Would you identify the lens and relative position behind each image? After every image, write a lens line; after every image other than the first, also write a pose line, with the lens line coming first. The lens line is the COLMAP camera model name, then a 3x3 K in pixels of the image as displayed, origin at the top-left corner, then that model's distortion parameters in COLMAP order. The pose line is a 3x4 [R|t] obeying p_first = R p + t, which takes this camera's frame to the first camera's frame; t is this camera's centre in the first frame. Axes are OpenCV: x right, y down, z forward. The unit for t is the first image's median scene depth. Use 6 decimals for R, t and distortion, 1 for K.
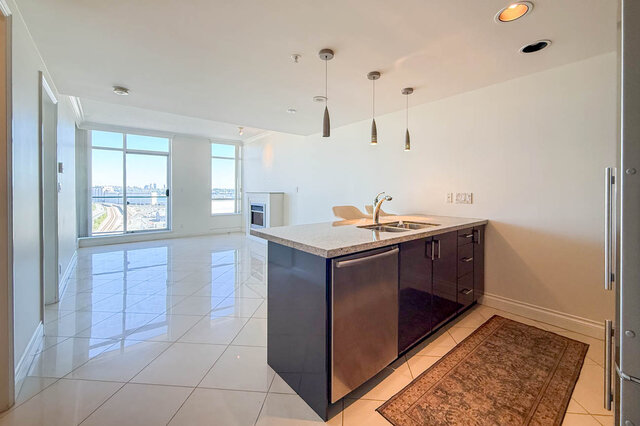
lens RADIAL K [[260.6, 0, 328.9], [0, 260.6, 193.9], [0, 0, 1]] dist [0.001964, 0.000296]
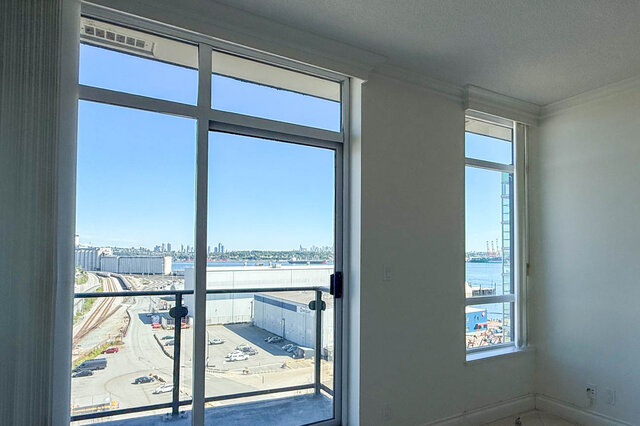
lens RADIAL K [[404.7, 0, 385.8], [0, 404.7, 243.1], [0, 0, 1]] dist [-0.001359, 0.000132]
pose [[0.995424, -0.000980, -0.095551, -1.460536], [-0.002850, 0.999198, -0.039938, -0.084721], [0.095514, 0.040028, 0.994623, 1.635851]]
